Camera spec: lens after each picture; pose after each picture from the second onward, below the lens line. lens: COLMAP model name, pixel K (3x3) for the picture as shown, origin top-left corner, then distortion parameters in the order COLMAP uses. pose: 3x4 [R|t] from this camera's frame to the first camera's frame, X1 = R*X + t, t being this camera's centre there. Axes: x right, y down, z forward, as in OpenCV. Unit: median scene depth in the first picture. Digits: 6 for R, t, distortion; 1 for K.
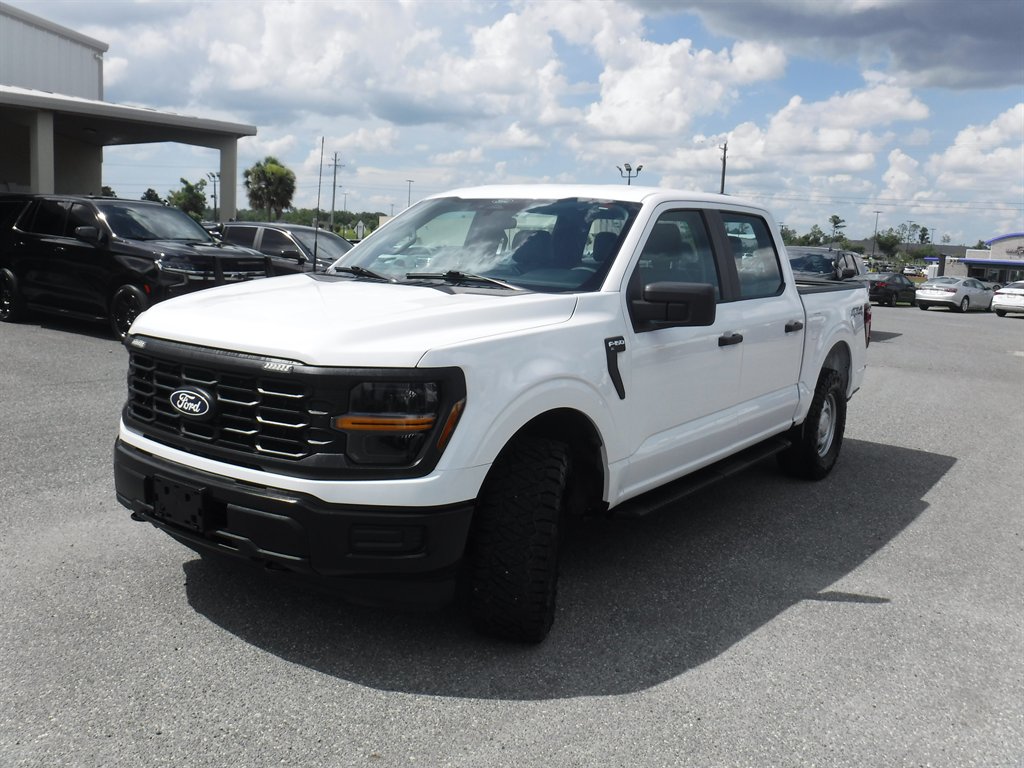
lens RADIAL K [[905.3, 0, 513.3], [0, 905.3, 386.3], [0, 0, 1]] dist [-0.055182, -0.011559]
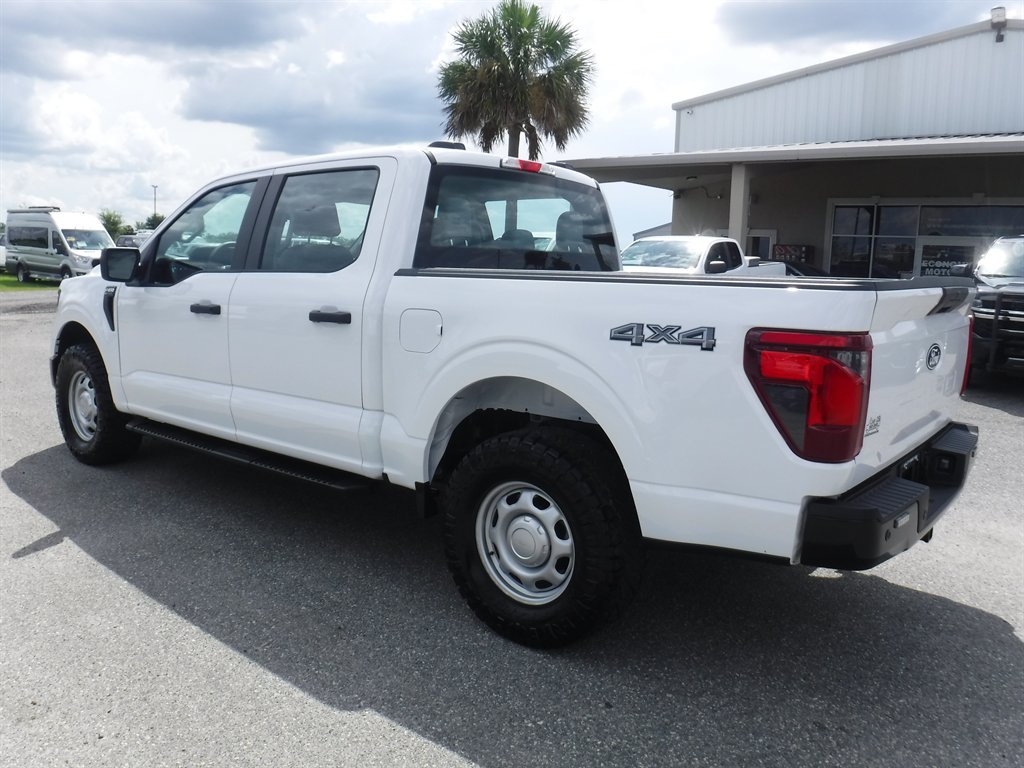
lens RADIAL K [[832.1, 0, 510.9], [0, 832.1, 390.5], [0, 0, 1]] dist [-0.110869, 0.042679]
pose [[-0.048076, 0.110512, -0.992711, 0.985472], [-0.185359, 0.975610, 0.117585, -0.116419], [0.981494, 0.189661, -0.026420, 1.210332]]
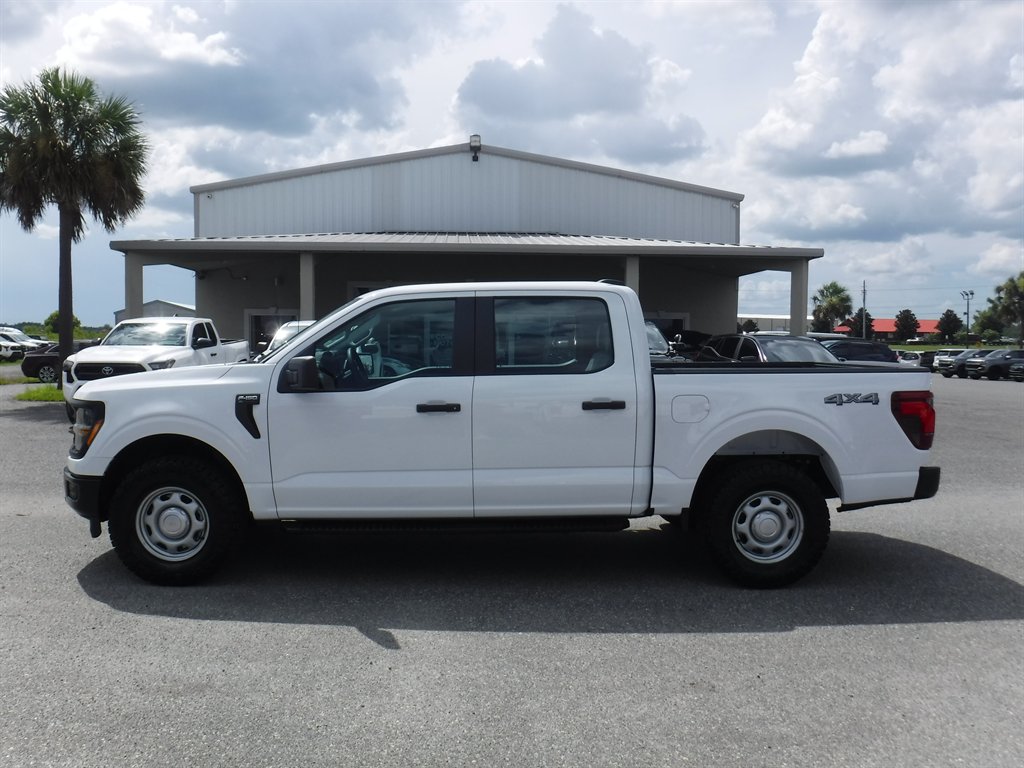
lens RADIAL K [[832.1, 0, 510.4], [0, 832.1, 380.7], [0, 0, 1]] dist [-0.110869, 0.042679]
pose [[0.622477, -0.002692, -0.782634, 0.996123], [-0.103018, 0.991011, -0.085345, -0.004649], [0.775829, 0.133751, 0.616604, 0.366797]]
